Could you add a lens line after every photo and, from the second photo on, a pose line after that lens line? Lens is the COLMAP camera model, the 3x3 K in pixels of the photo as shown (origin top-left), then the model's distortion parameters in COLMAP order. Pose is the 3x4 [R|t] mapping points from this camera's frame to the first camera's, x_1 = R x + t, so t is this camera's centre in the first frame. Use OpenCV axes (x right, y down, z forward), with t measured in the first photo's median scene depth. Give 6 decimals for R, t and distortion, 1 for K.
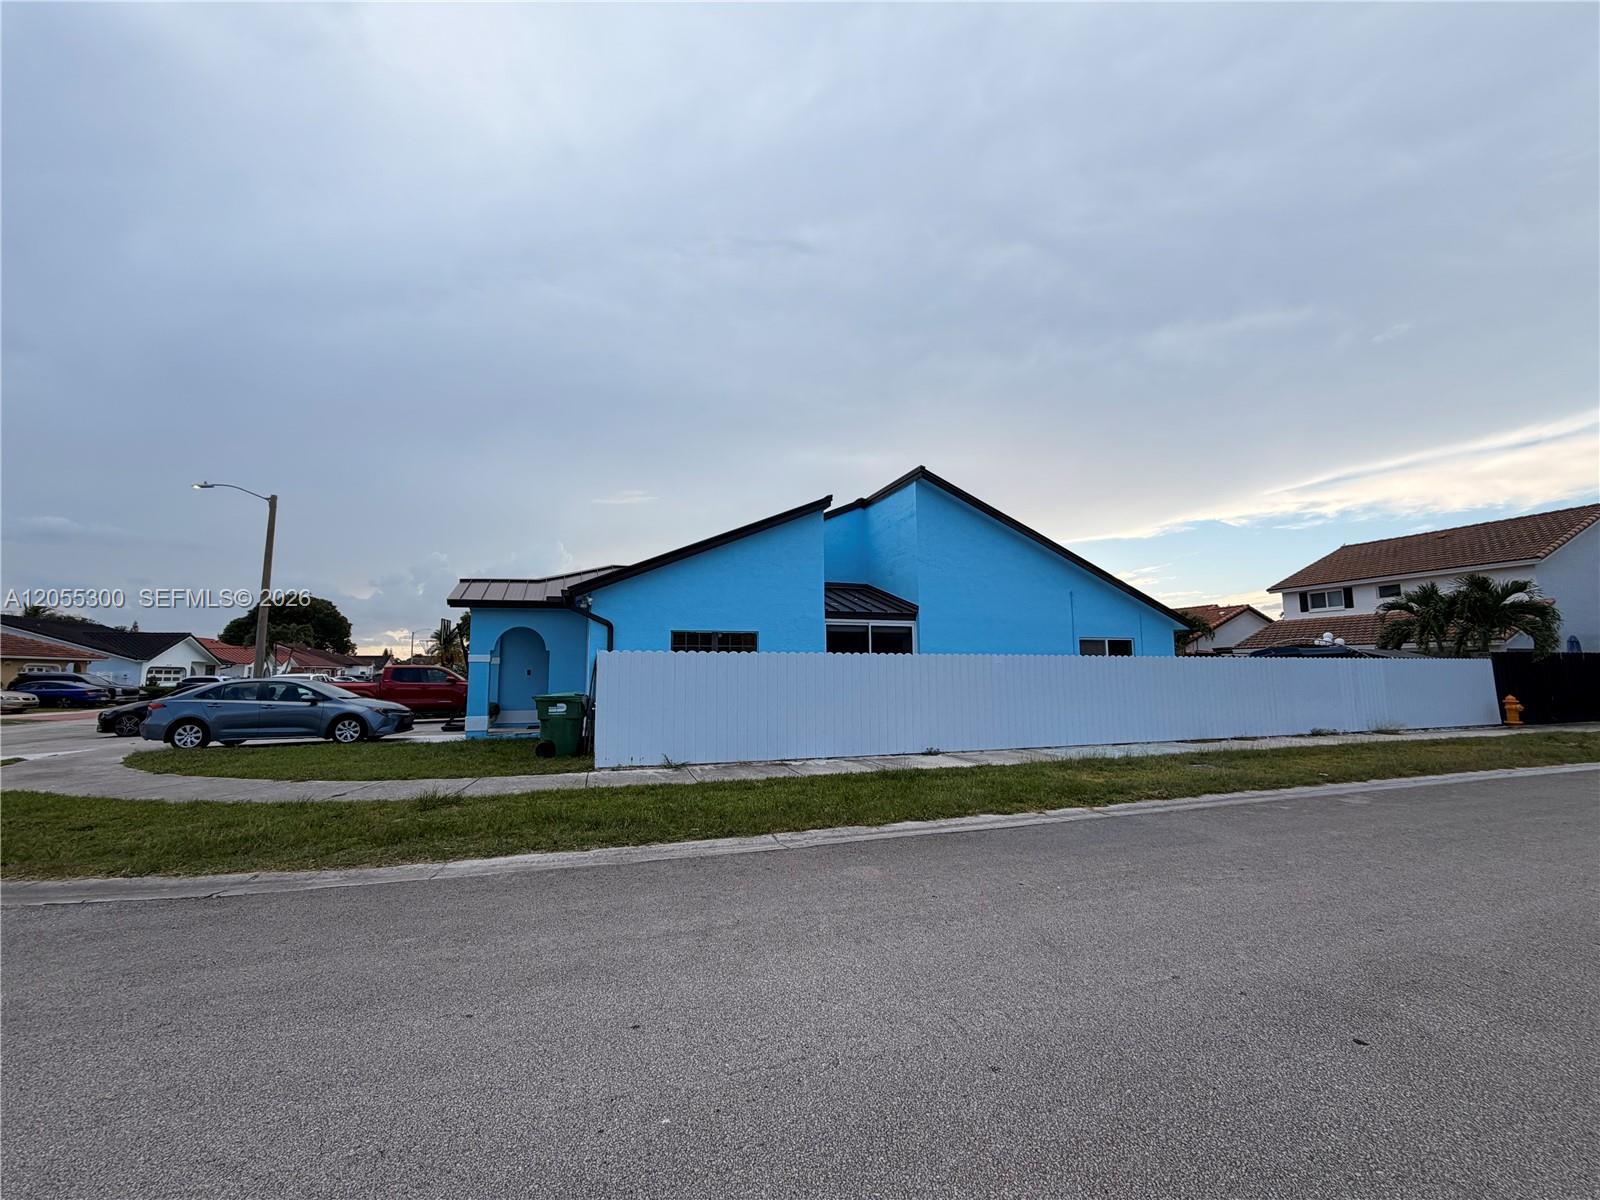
lens RADIAL K [[635.1, 0, 799.1], [0, 635.1, 599.6], [0, 0, 1]] dist [-0.000116, -0.000003]
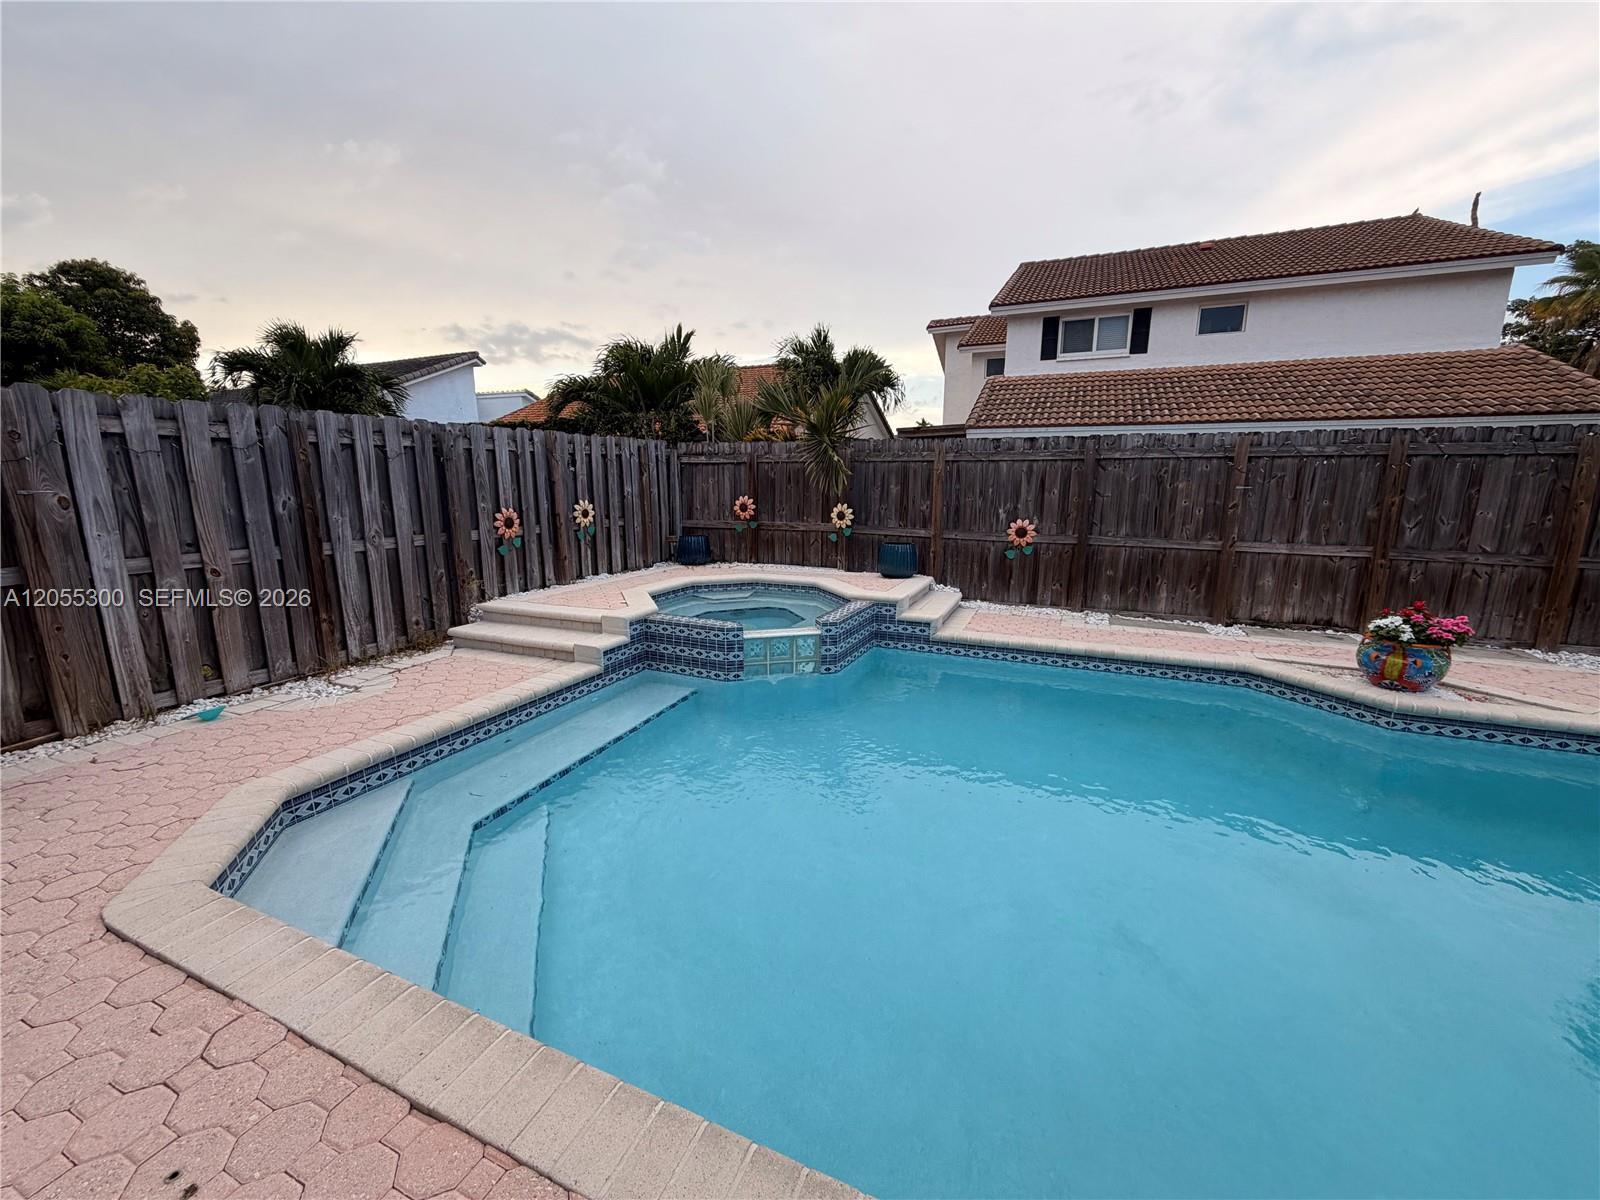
lens RADIAL K [[635.1, 0, 801.8], [0, 635.1, 602.6], [0, 0, 1]] dist [-0.000116, -0.000003]
pose [[0.663242, -0.136087, 0.735928, 0.308944], [-0.083311, 0.963792, 0.253307, 0.092709], [-0.743754, -0.229315, 0.627890, 0.823746]]
